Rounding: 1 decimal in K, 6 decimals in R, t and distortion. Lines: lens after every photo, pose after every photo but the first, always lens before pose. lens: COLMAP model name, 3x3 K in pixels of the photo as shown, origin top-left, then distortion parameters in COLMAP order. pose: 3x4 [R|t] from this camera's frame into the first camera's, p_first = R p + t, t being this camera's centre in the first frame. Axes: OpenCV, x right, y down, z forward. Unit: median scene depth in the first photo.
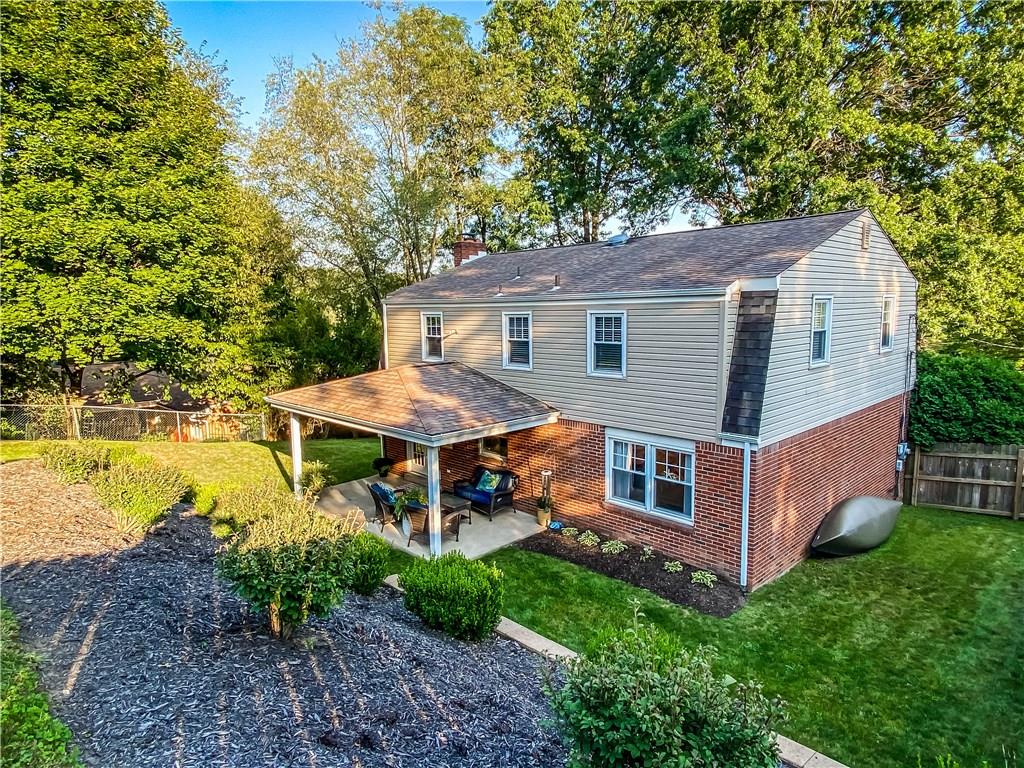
lens RADIAL K [[623.7, 0, 512.0], [0, 623.7, 384.0], [0, 0, 1]] dist [0.002284, 0.000318]
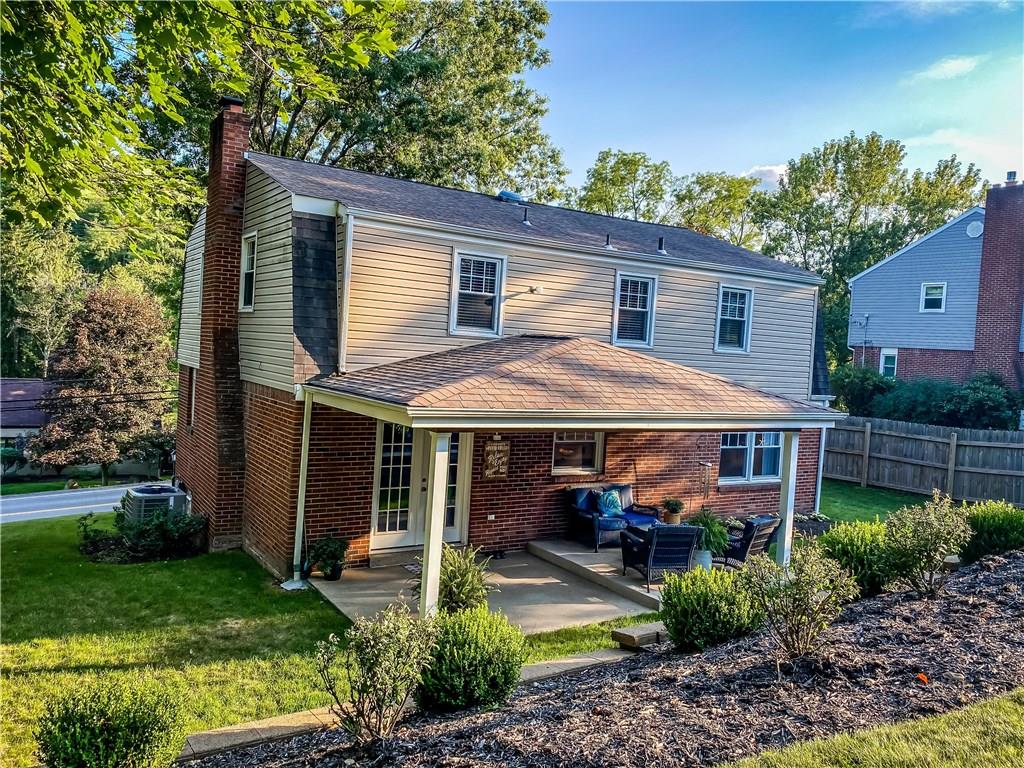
lens RADIAL K [[778.1, 0, 512.0], [0, 778.1, 384.0], [0, 0, 1]] dist [0.000243, 0.000016]
pose [[0.195645, -0.018240, 0.980505, -0.997398], [0.062146, 0.998048, 0.006166, 0.007502], [-0.978704, 0.059728, 0.196397, 0.975976]]
